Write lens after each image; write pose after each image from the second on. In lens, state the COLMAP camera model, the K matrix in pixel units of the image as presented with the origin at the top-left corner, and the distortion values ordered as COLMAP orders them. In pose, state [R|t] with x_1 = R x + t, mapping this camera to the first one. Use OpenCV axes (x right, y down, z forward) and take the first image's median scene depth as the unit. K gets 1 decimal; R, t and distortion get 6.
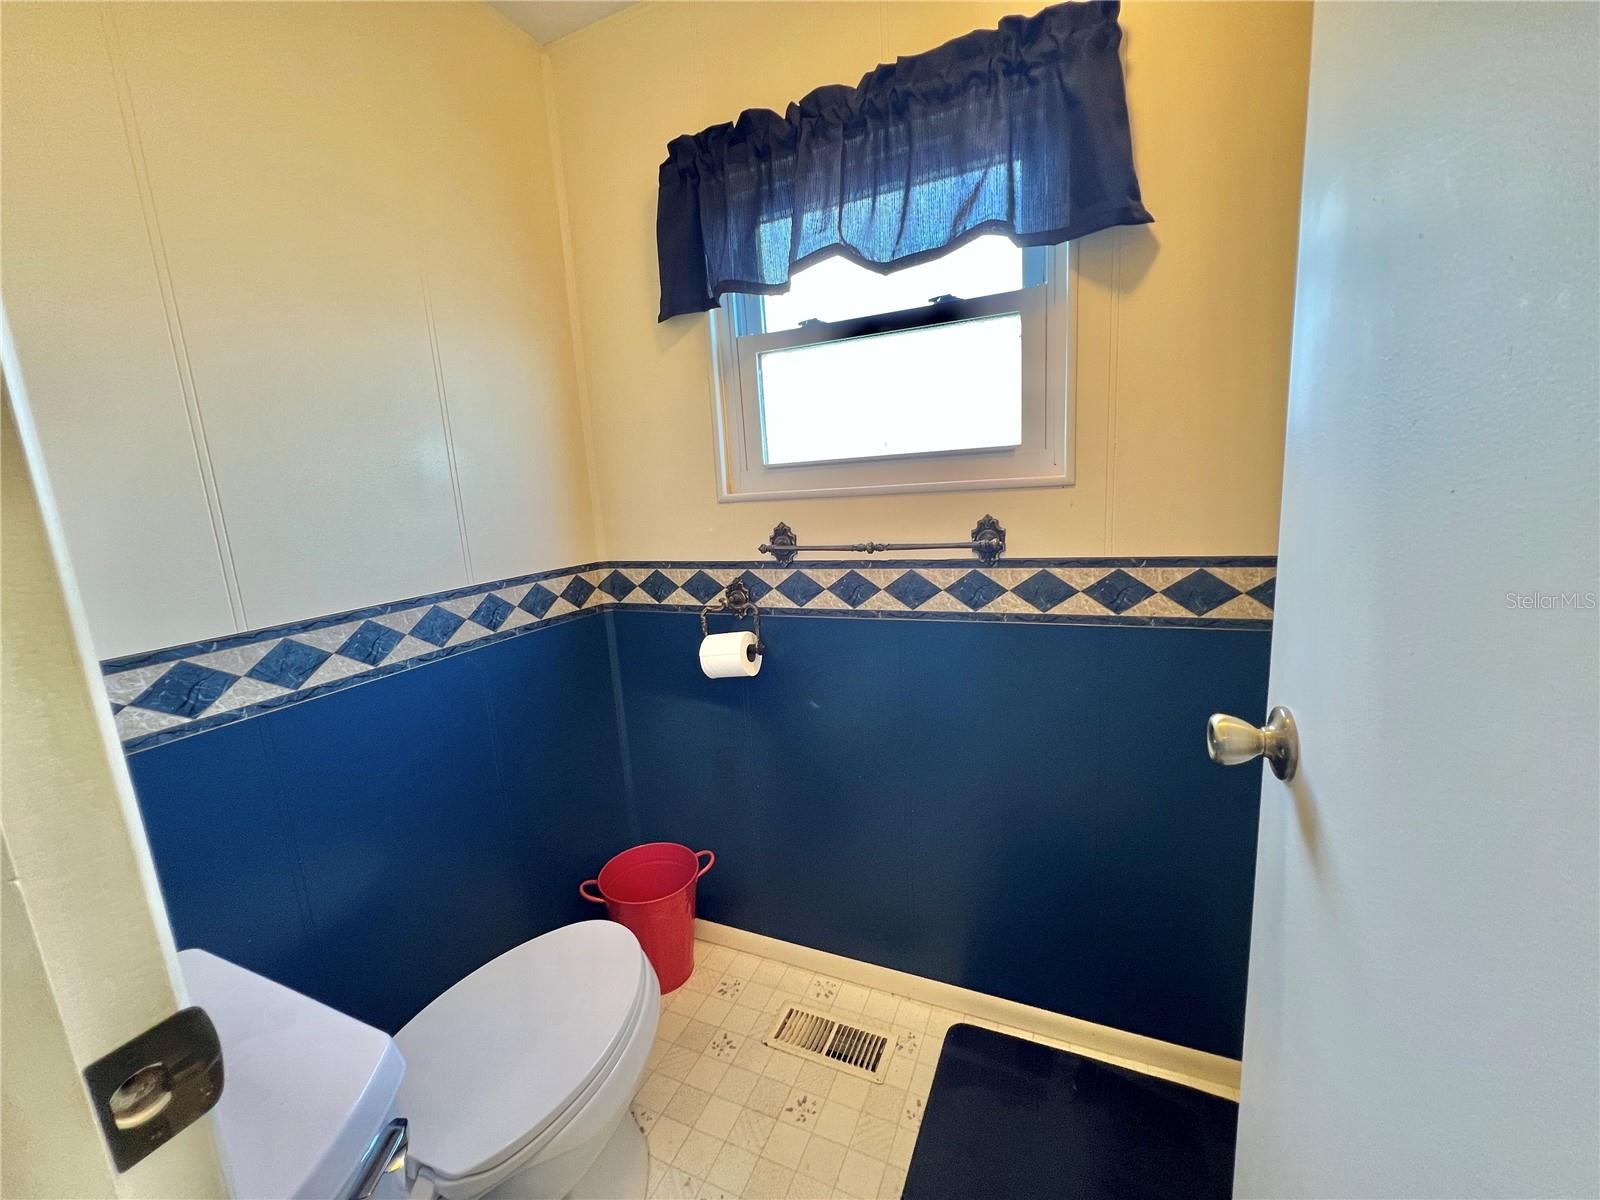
lens RADIAL K [[647.7, 0, 798.6], [0, 647.7, 596.6], [0, 0, 1]] dist [0.006885, 0.000403]
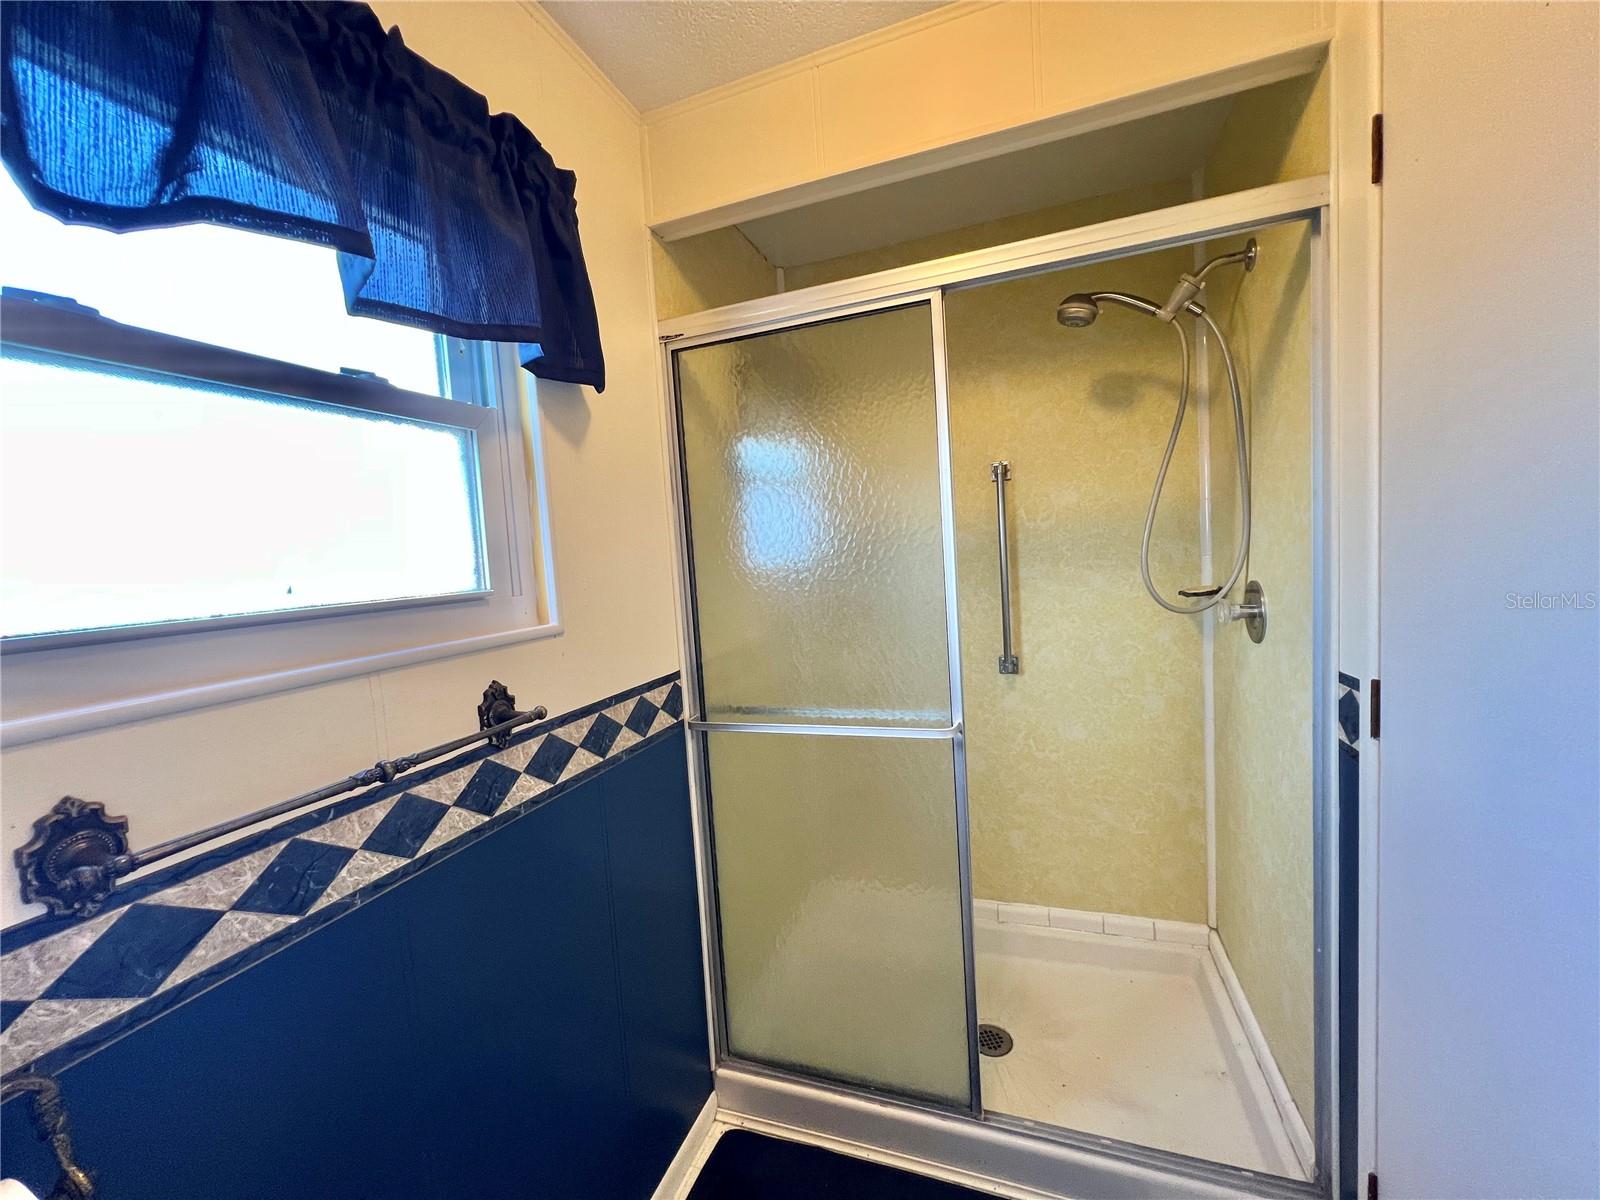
lens RADIAL K [[647.7, 0, 800.3], [0, 647.7, 601.3], [0, 0, 1]] dist [0.006885, 0.000403]
pose [[-0.051870, -0.016077, 0.998524, -0.462772], [0.244925, 0.969128, 0.028327, -0.147322], [-0.968154, 0.246033, -0.046331, 0.655972]]
